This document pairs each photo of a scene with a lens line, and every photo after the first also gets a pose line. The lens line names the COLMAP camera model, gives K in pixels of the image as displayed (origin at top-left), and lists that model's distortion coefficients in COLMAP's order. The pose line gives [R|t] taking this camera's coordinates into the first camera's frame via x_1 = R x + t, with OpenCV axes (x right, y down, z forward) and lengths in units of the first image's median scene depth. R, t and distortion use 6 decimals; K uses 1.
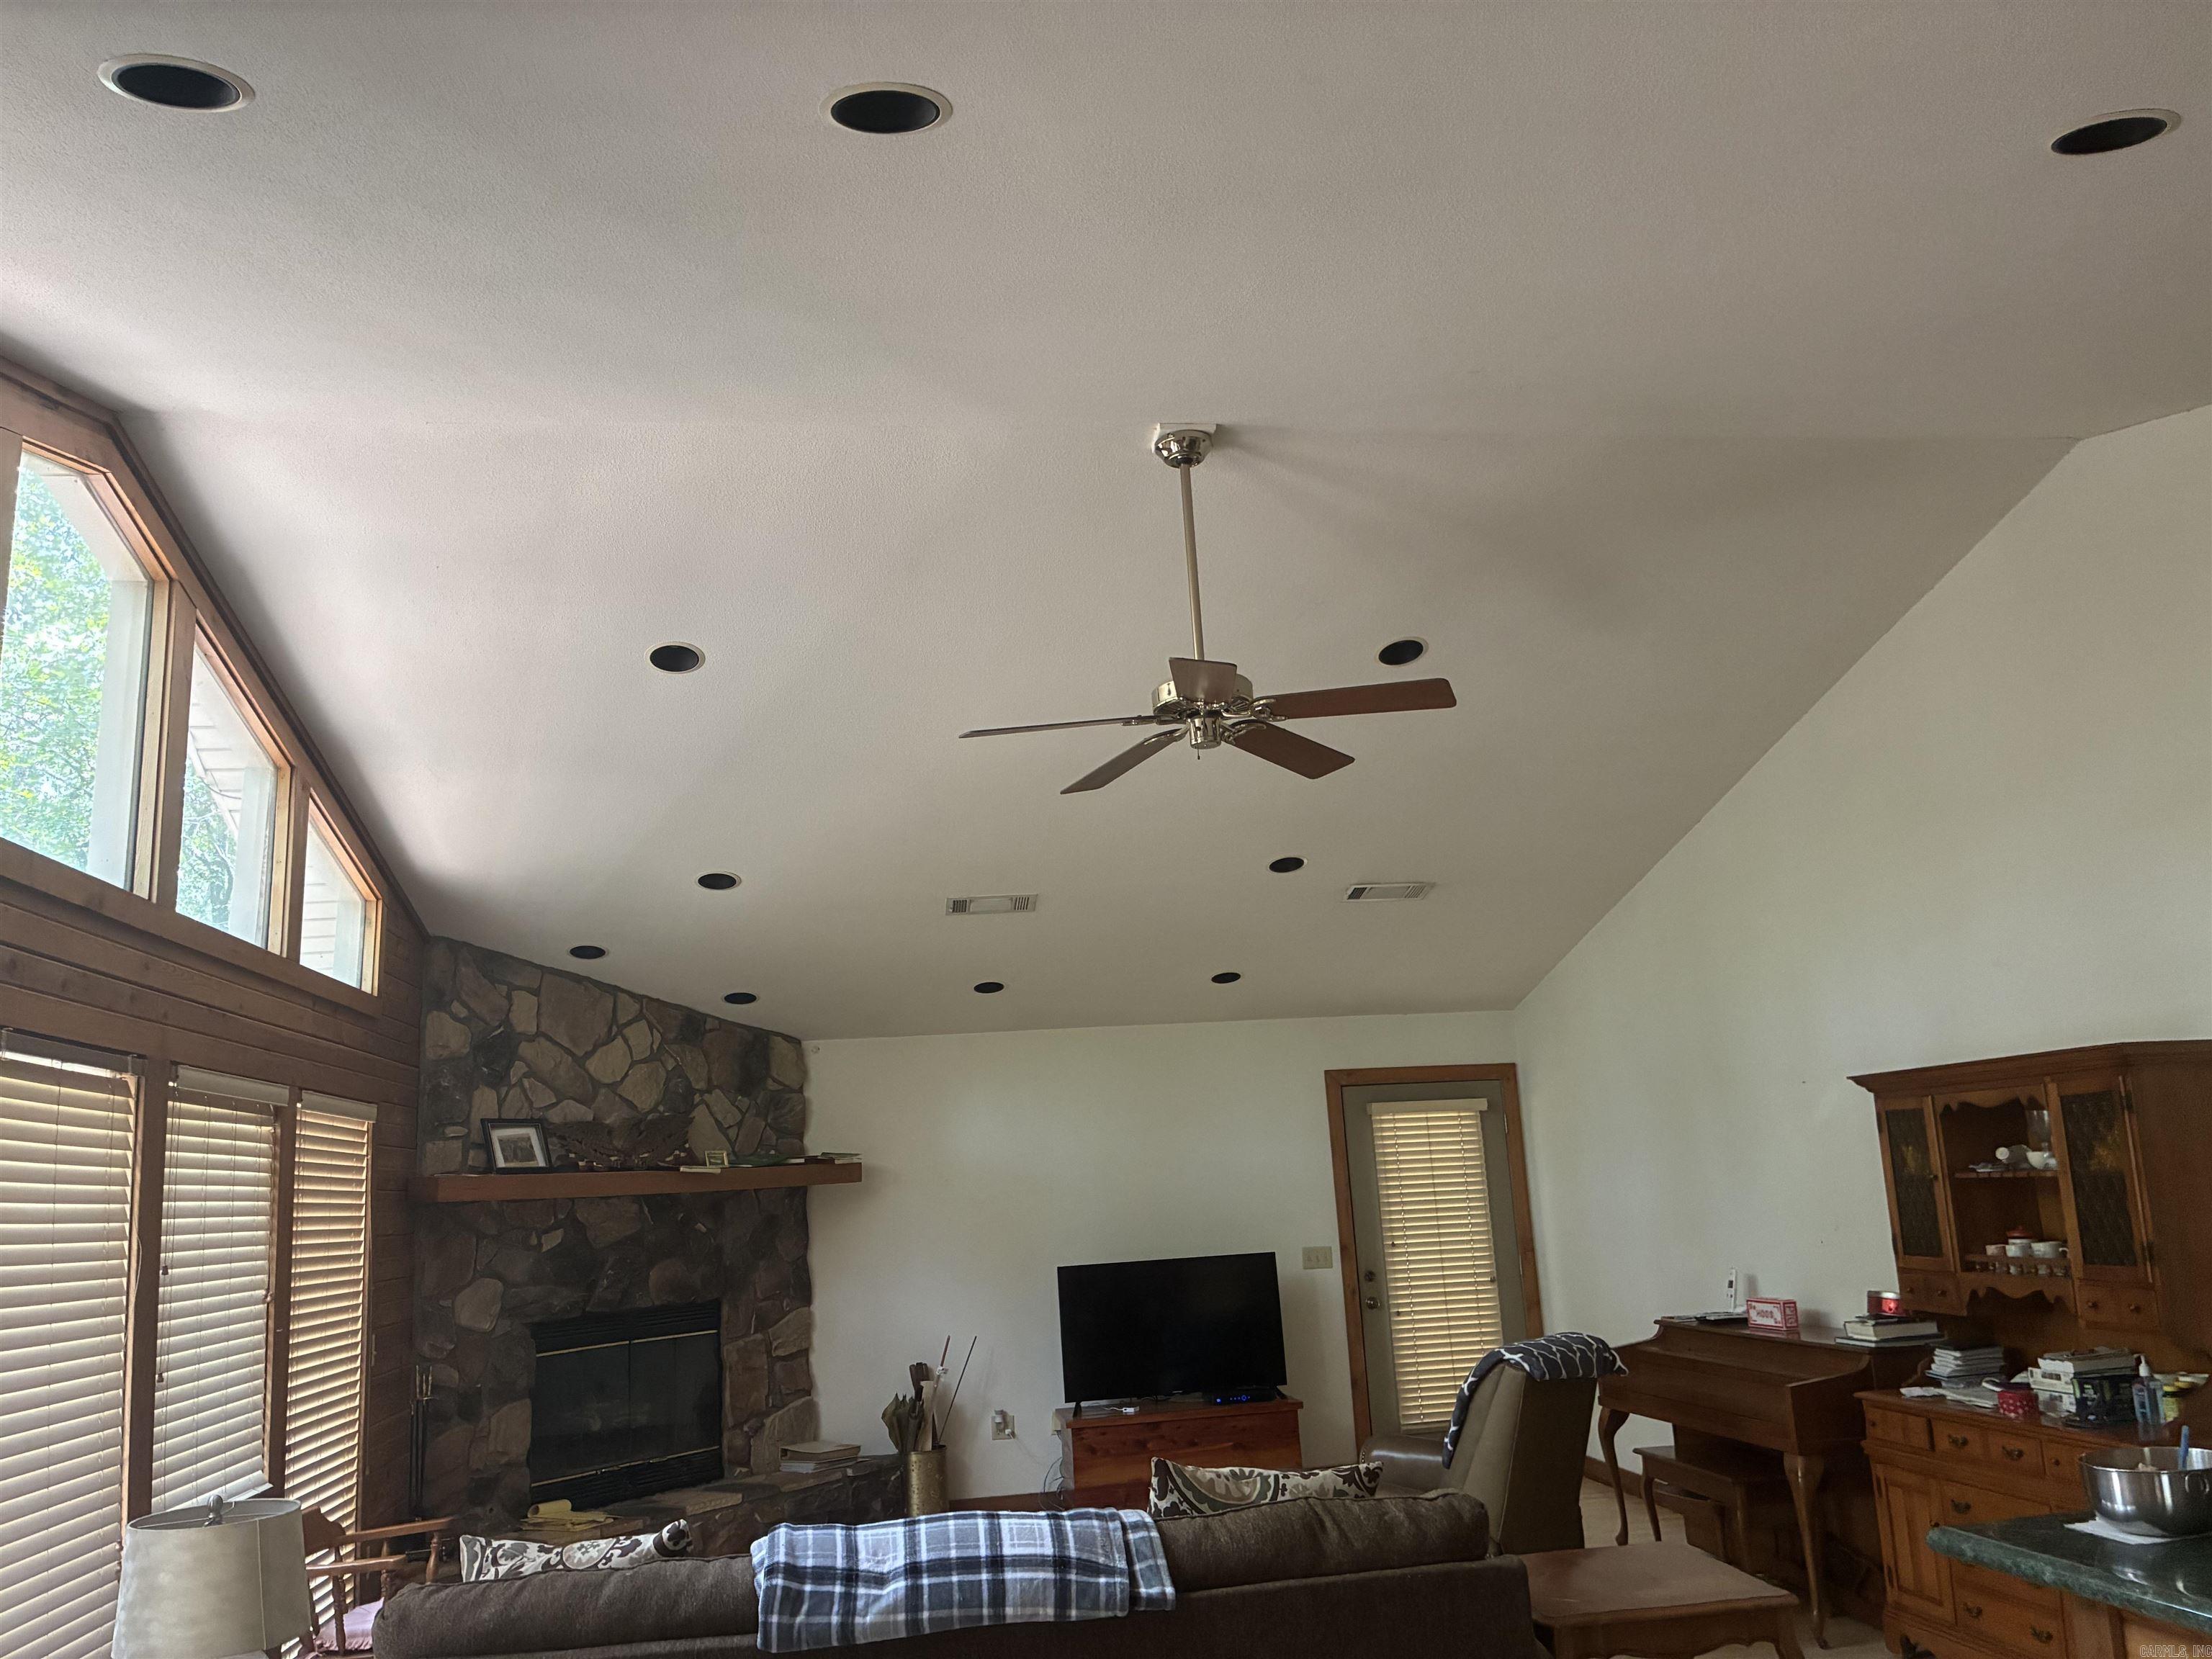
lens RADIAL K [[1696.0, 0, 1101.4], [0, 1696.0, 835.3], [0, 0, 1]] dist [0.035368, -0.060772]
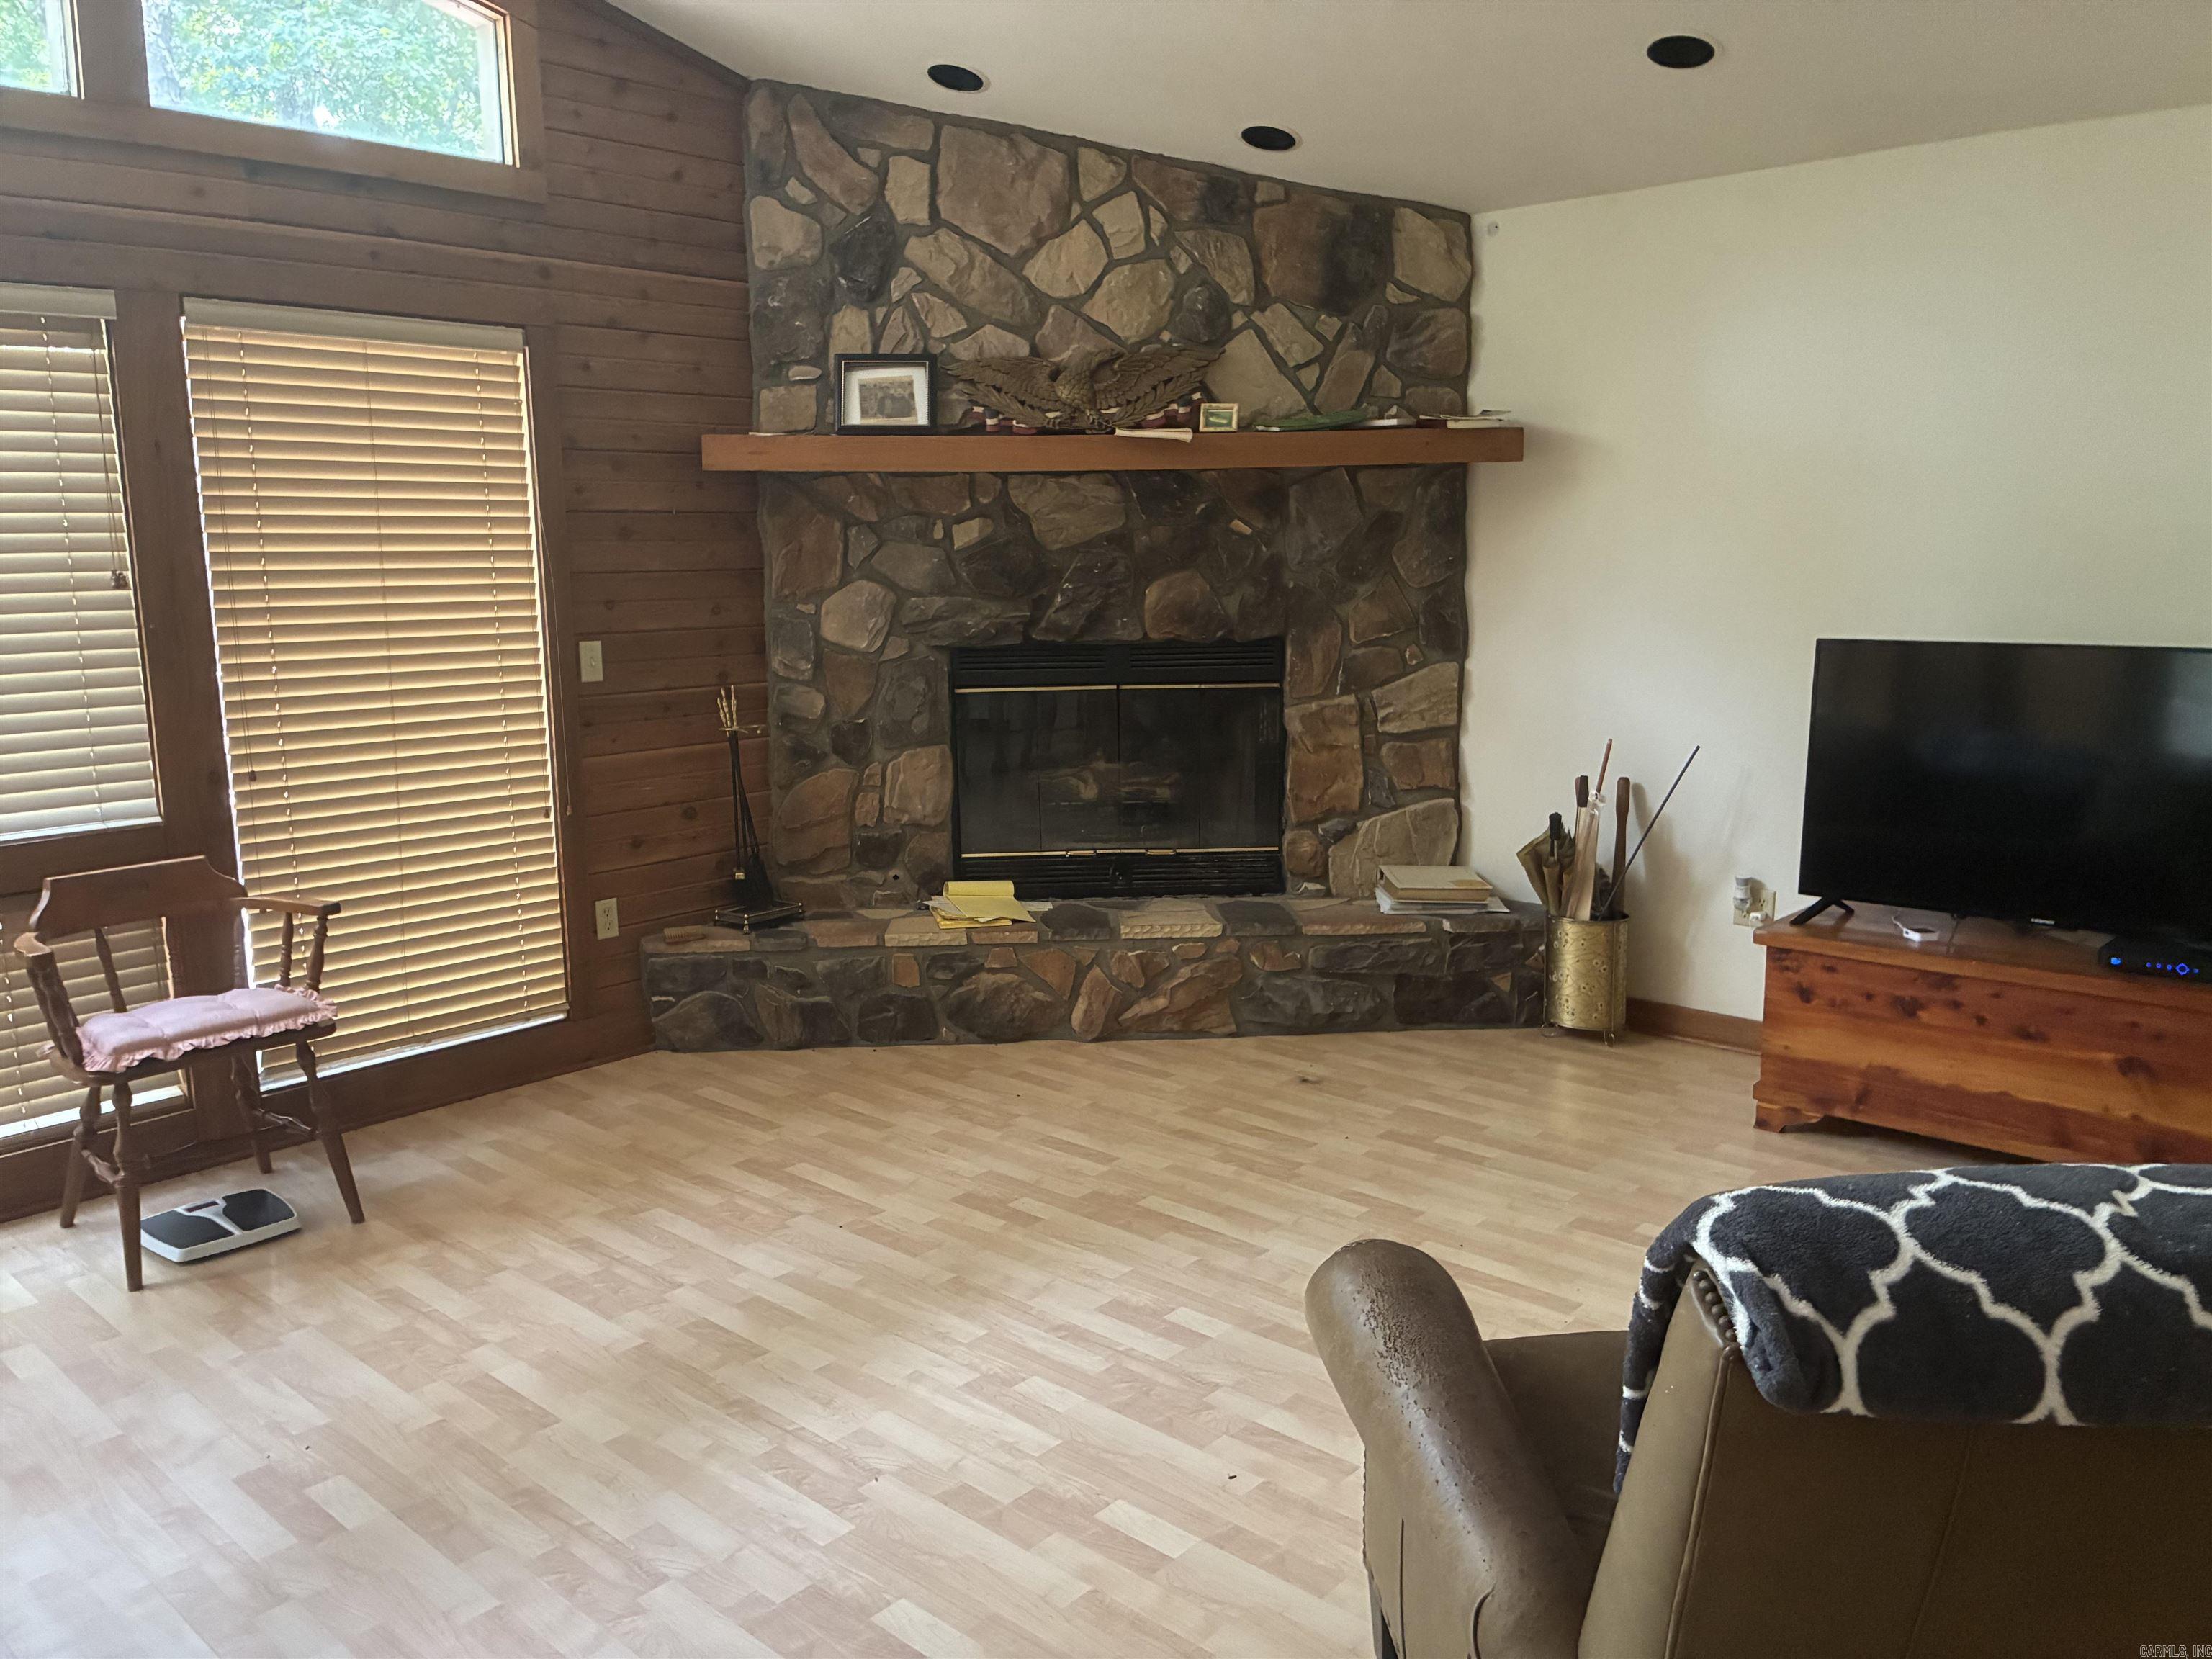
lens RADIAL K [[1696.0, 0, 1104.7], [0, 1696.0, 836.5], [0, 0, 1]] dist [0.035368, -0.060772]
pose [[0.629703, 0.181578, -0.755317, 0.267703], [0.133777, 0.932427, 0.335685, 0.131929], [0.765231, -0.312426, 0.562861, 0.633225]]
